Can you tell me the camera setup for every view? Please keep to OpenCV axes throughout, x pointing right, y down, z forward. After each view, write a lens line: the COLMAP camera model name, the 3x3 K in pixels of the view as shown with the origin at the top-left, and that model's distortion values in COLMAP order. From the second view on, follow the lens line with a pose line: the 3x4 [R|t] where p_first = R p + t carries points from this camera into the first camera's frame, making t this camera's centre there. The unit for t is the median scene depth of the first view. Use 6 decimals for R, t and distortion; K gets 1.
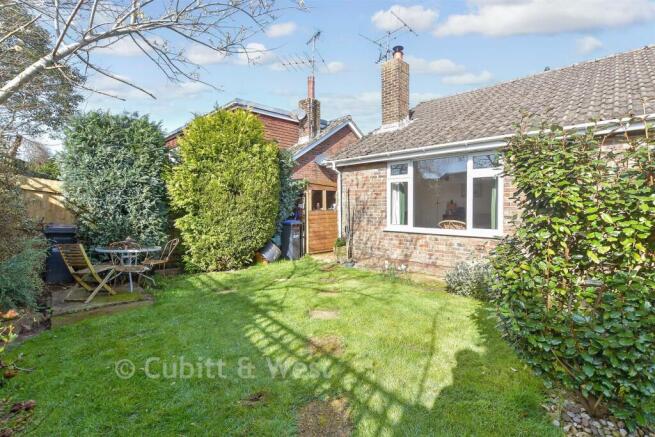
lens RADIAL K [[305.2, 0, 328.4], [0, 305.2, 218.1], [0, 0, 1]] dist [-0.004357, -0.000585]
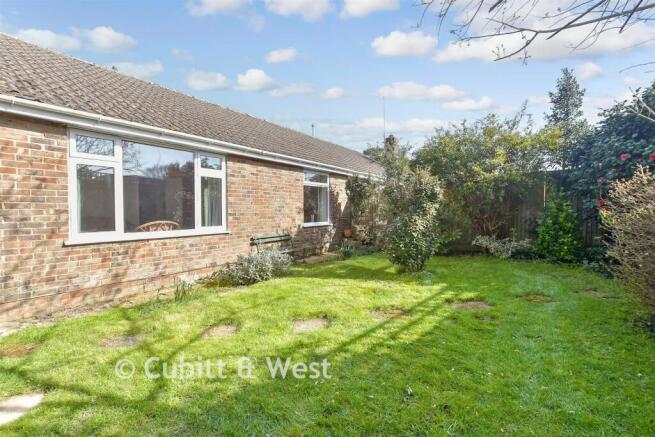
lens RADIAL K [[305.2, 0, 328.5], [0, 305.2, 214.7], [0, 0, 1]] dist [-0.004357, -0.000585]
pose [[-0.192355, -0.029322, 0.980887, -0.501089], [0.022134, 0.999170, 0.034209, -0.026669], [-0.981076, 0.028292, -0.191546, 0.662031]]
